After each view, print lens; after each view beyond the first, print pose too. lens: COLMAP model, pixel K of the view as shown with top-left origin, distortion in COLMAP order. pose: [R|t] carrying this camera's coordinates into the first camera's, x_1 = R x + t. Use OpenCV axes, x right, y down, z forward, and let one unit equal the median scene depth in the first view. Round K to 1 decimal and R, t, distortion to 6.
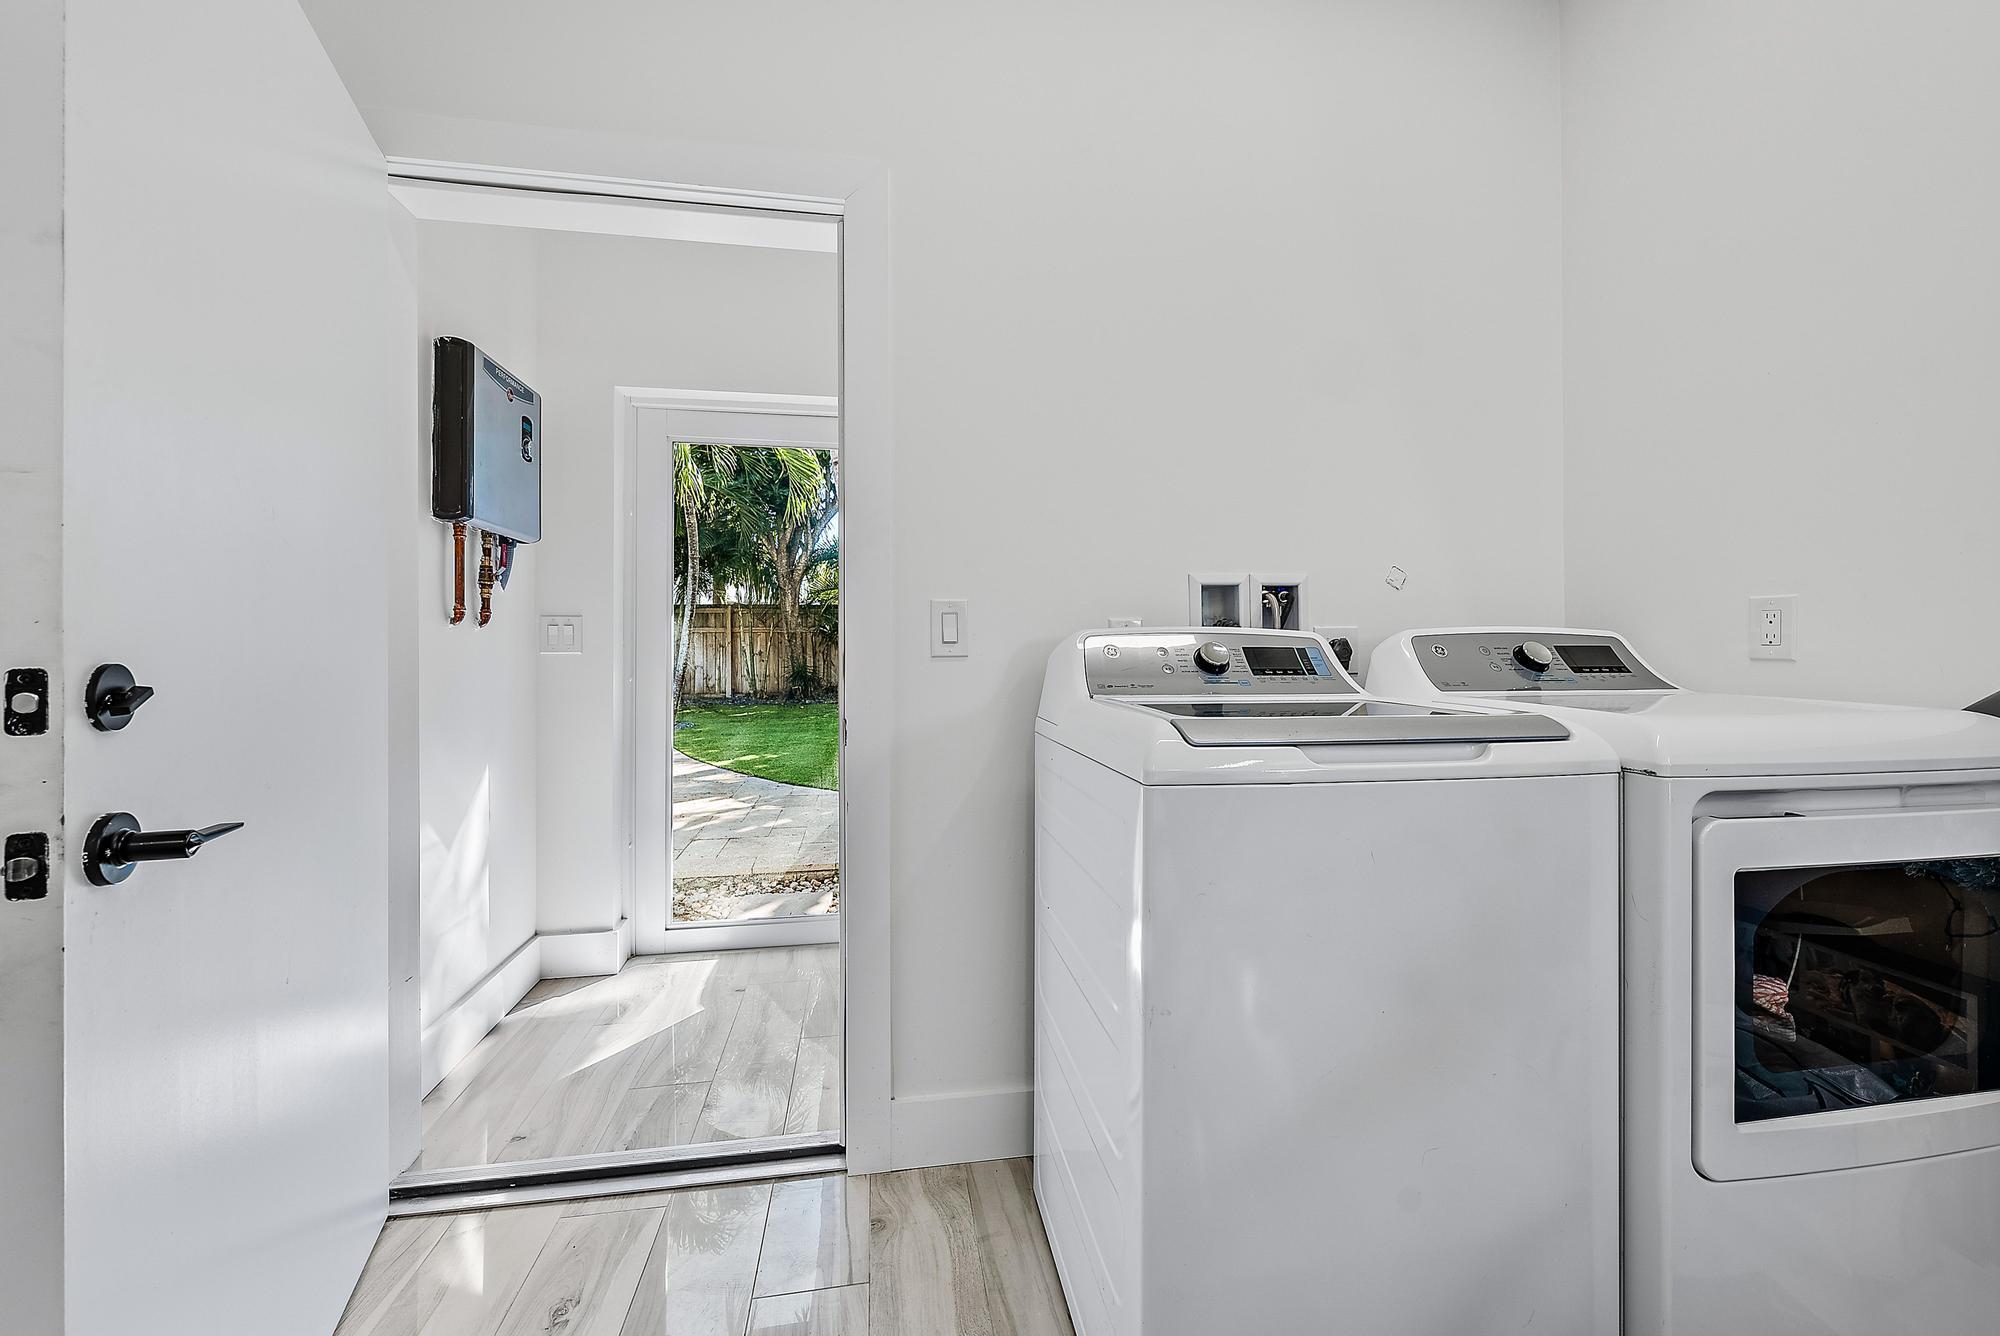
lens RADIAL K [[750.9, 0, 993.7], [0, 750.9, 657.7], [0, 0, 1]] dist [0.000719, 0.000128]
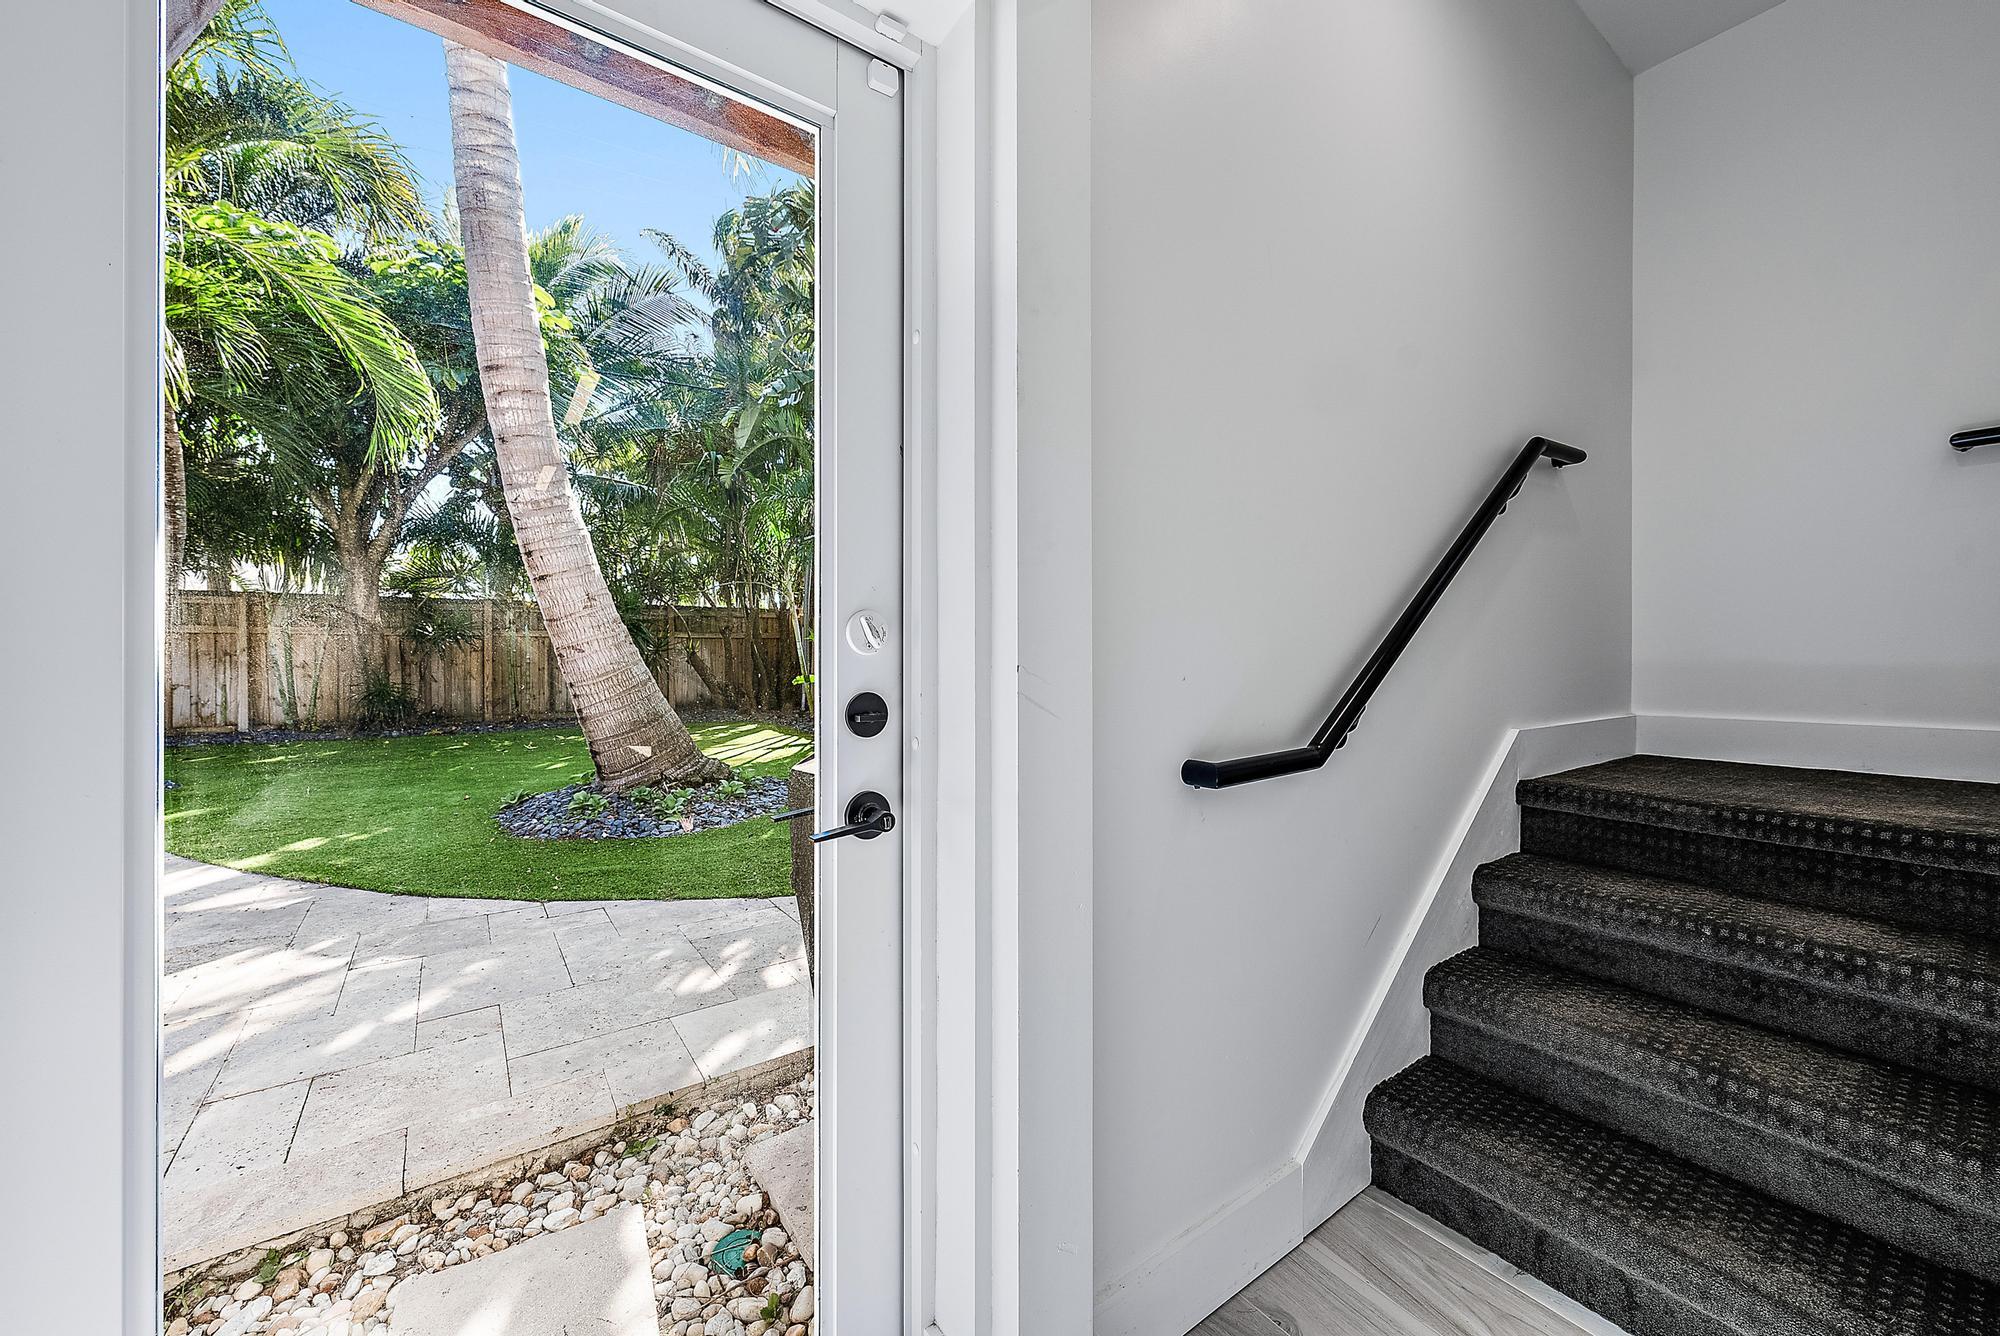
lens RADIAL K [[750.9, 0, 993.7], [0, 750.9, 657.7], [0, 0, 1]] dist [0.000719, 0.000128]
pose [[0.897577, -0.002401, 0.440851, -0.053194], [0.005647, 0.999966, -0.006052, -0.004769], [-0.440822, 0.007922, 0.897560, 0.118416]]
